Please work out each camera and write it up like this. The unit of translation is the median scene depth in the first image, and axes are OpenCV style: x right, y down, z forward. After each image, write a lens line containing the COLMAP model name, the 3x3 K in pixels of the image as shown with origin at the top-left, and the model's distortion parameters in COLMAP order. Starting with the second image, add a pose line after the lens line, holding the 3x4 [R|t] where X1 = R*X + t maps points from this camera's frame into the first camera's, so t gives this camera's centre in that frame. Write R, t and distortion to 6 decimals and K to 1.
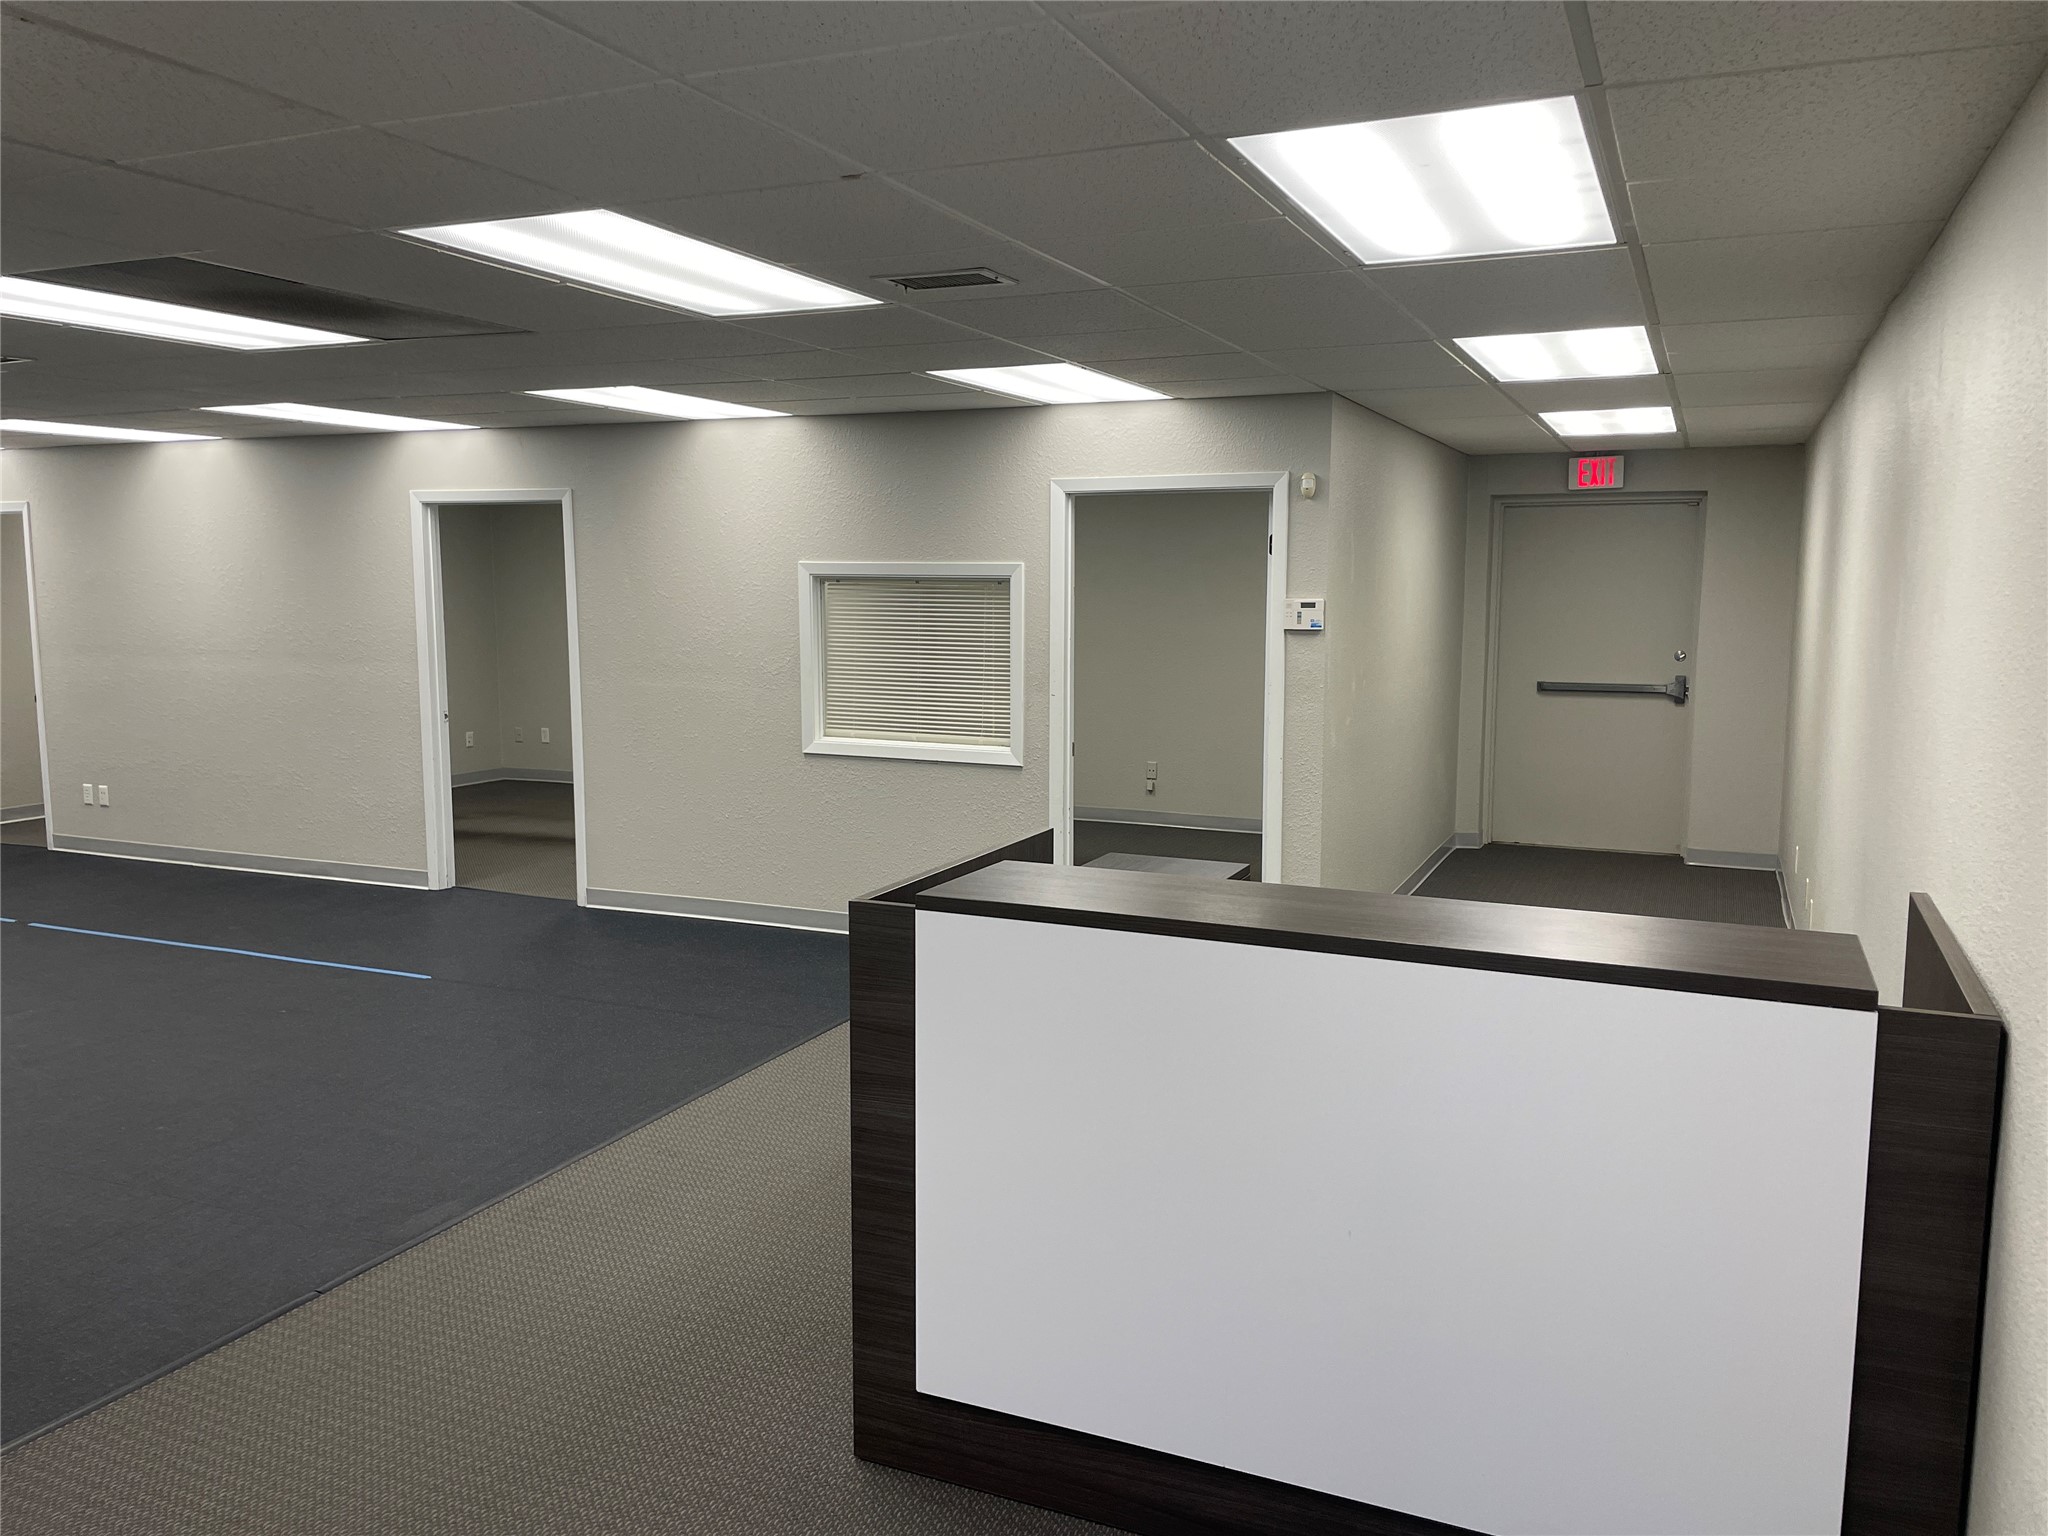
lens RADIAL K [[1543.1, 0, 1017.5], [0, 1543.1, 764.7], [0, 0, 1]] dist [0.060717, -0.024522]
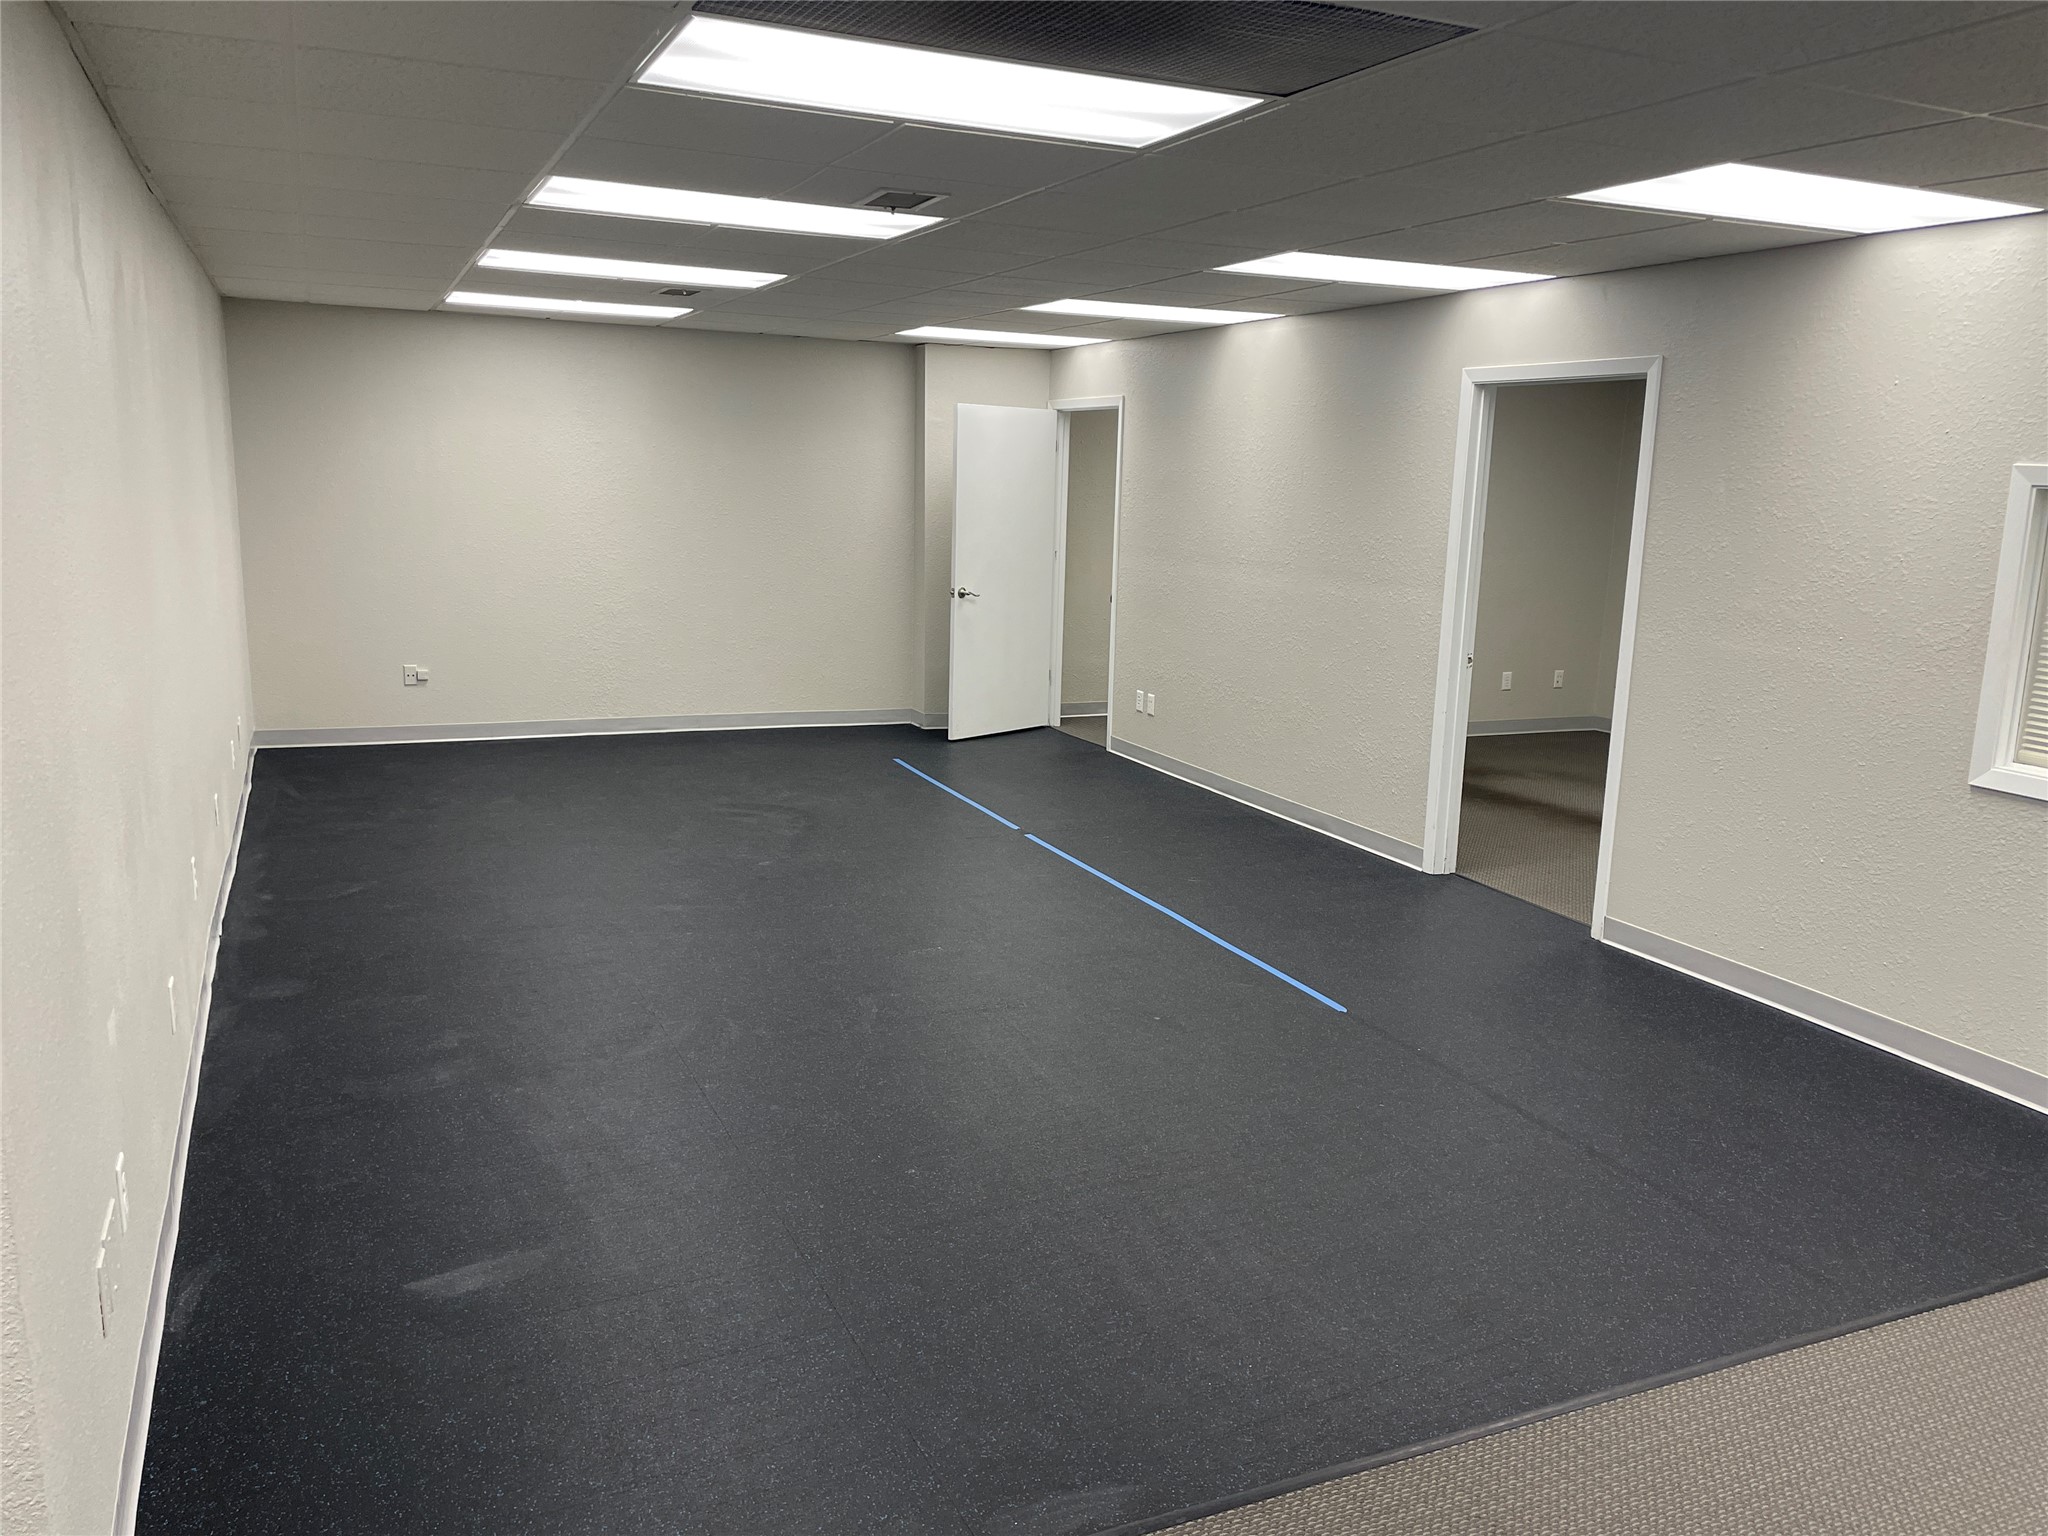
lens RADIAL K [[1543.1, 0, 1067.6], [0, 1543.1, 777.4], [0, 0, 1]] dist [0.060717, -0.024522]
pose [[0.758718, 0.148647, -0.634233, -0.017206], [-0.106985, 0.988830, 0.103772, -0.036358], [0.642574, -0.010880, 0.766146, 0.304482]]
